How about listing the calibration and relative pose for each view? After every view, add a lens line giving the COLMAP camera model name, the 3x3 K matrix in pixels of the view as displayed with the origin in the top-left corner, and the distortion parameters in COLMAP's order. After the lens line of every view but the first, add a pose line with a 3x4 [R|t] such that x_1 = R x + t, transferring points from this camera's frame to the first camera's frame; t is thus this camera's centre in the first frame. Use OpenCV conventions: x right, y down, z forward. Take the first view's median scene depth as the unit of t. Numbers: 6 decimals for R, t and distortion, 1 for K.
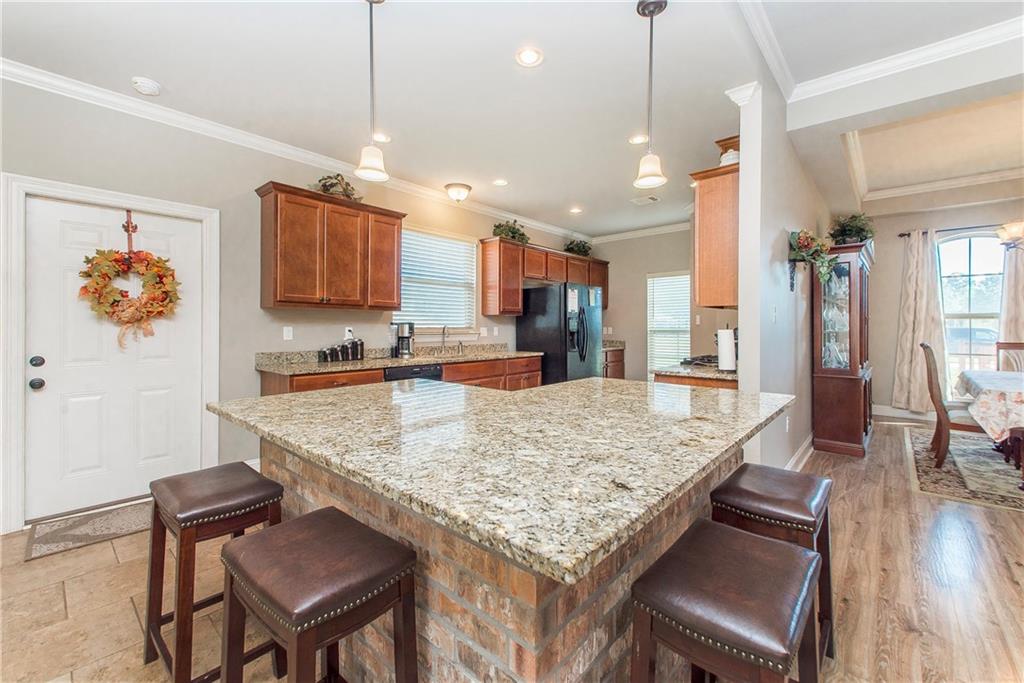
lens RADIAL K [[425.3, 0, 503.4], [0, 425.3, 331.8], [0, 0, 1]] dist [0.000361, -0.000276]
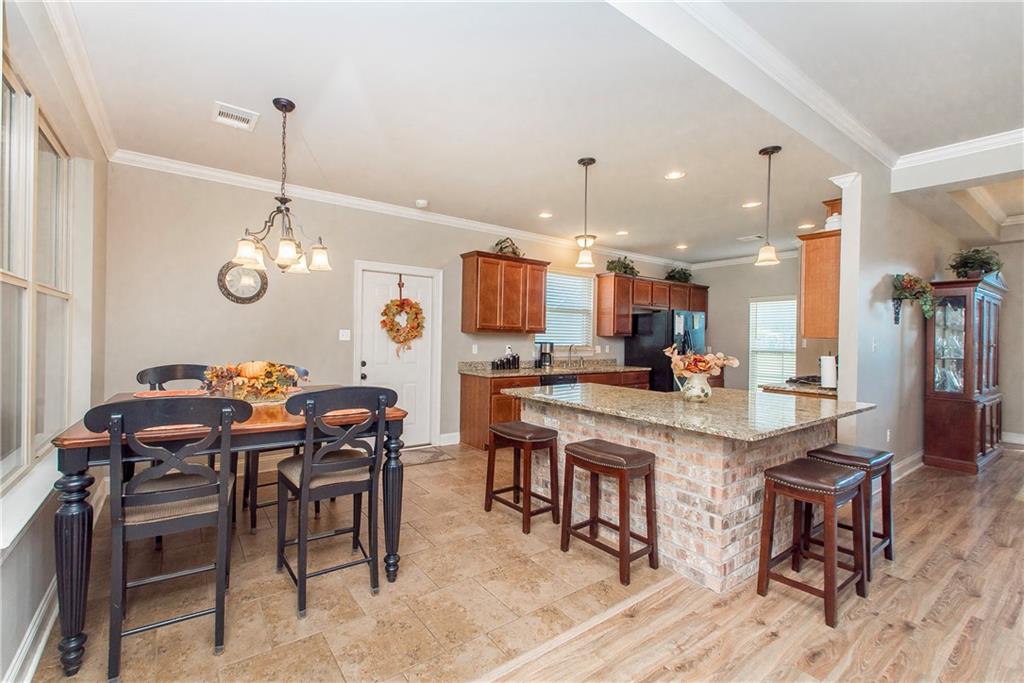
lens RADIAL K [[429.4, 0, 451.8], [0, 429.4, 339.0], [0, 0, 1]] dist [-0.001072, -0.000778]
pose [[0.965627, 0.017703, -0.259328, -0.171701], [-0.019722, 0.999792, -0.005184, -0.019656], [0.259183, 0.010121, 0.965775, -0.392260]]
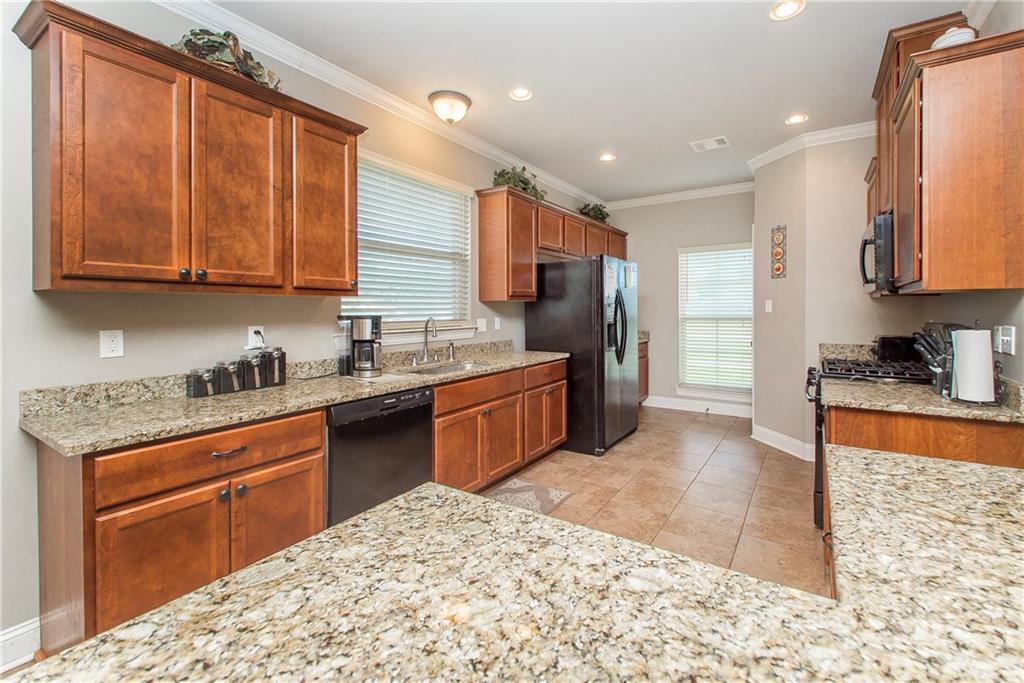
lens RADIAL K [[438.4, 0, 551.3], [0, 438.4, 316.4], [0, 0, 1]] dist [0.001215, -0.000171]
pose [[0.980417, -0.011200, 0.196614, -0.099614], [0.010524, 0.999935, 0.004482, -0.021141], [-0.196652, -0.002325, 0.980471, 0.363208]]
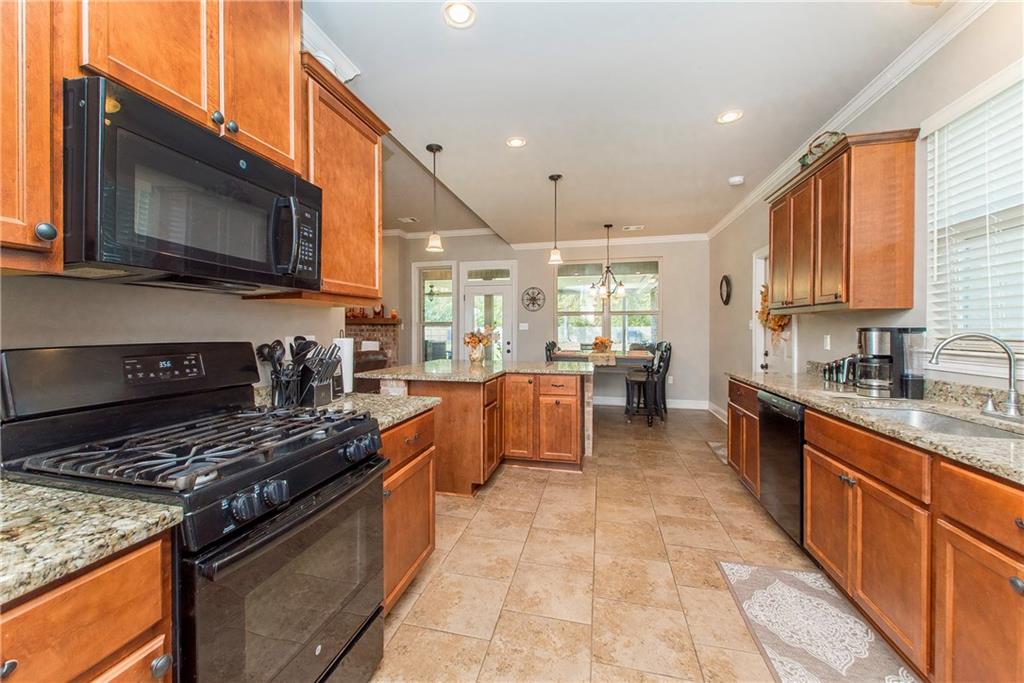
lens RADIAL K [[425.3, 0, 503.4], [0, 425.3, 331.8], [0, 0, 1]] dist [0.000361, -0.000276]
pose [[-0.873936, -0.000456, -0.486041, 0.441080], [-0.010026, 0.999804, 0.017091, -0.025060], [0.485937, 0.019809, -0.873769, 1.236495]]
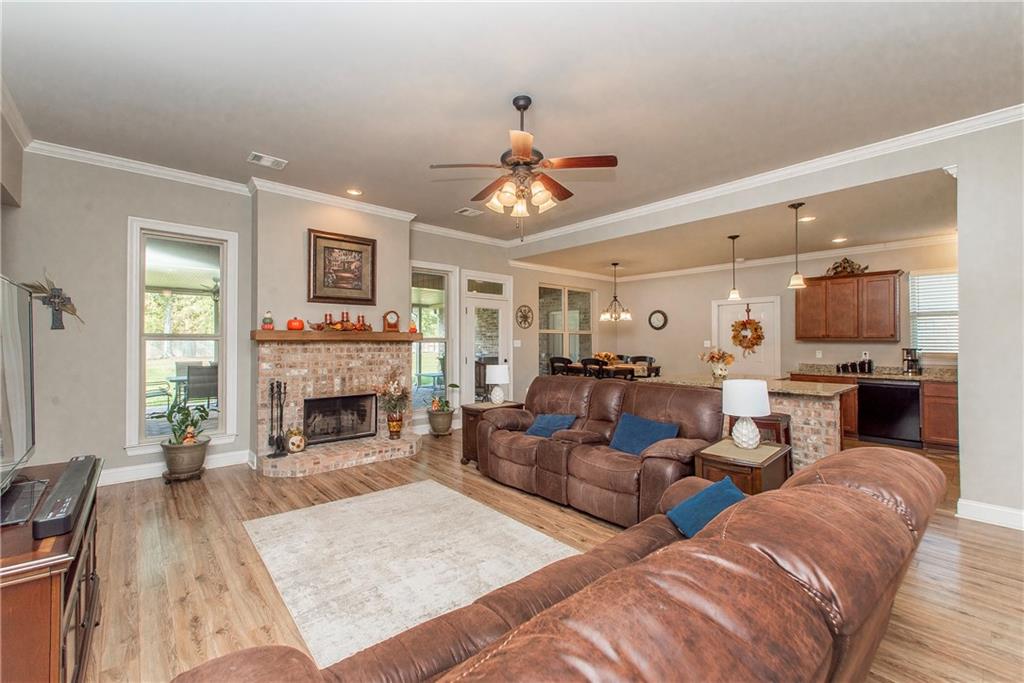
lens RADIAL K [[425.3, 0, 503.4], [0, 425.3, 331.8], [0, 0, 1]] dist [0.000361, -0.000276]
pose [[-0.111199, -0.024340, -0.993500, 1.252325], [-0.015483, 0.999621, -0.022757, -0.025247], [0.993678, 0.012851, -0.111533, -0.117875]]
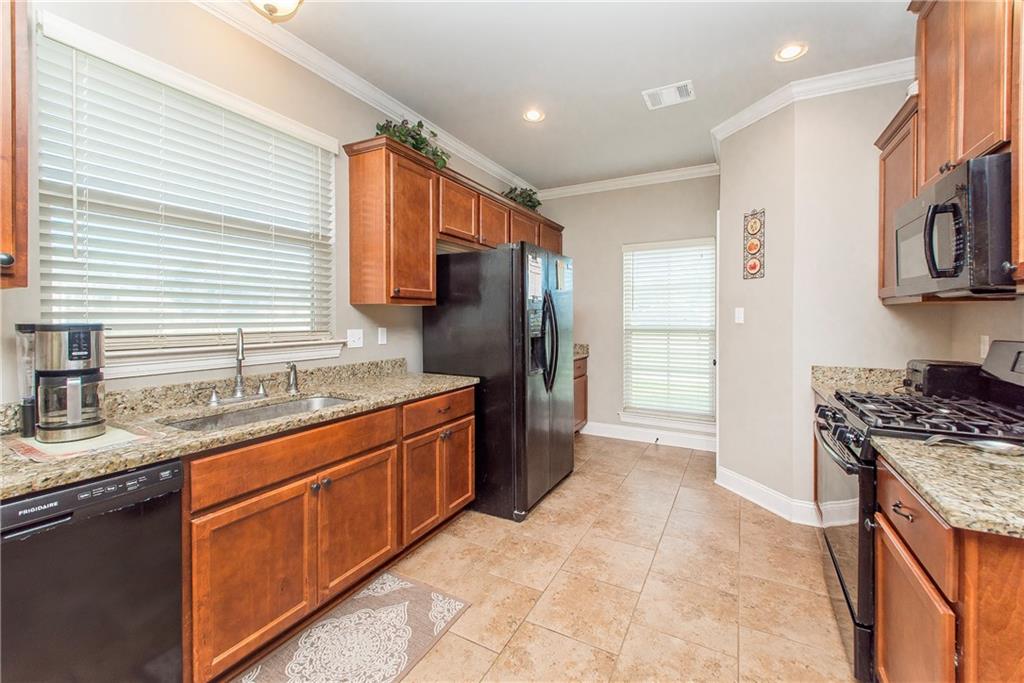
lens RADIAL K [[435.7, 0, 538.5], [0, 435.7, 322.4], [0, 0, 1]] dist [0.000203, -0.000132]
pose [[0.954680, -0.004060, 0.297607, 0.008675], [0.004951, 0.999985, -0.002241, -0.021670], [-0.297593, 0.003613, 0.954686, 0.602648]]
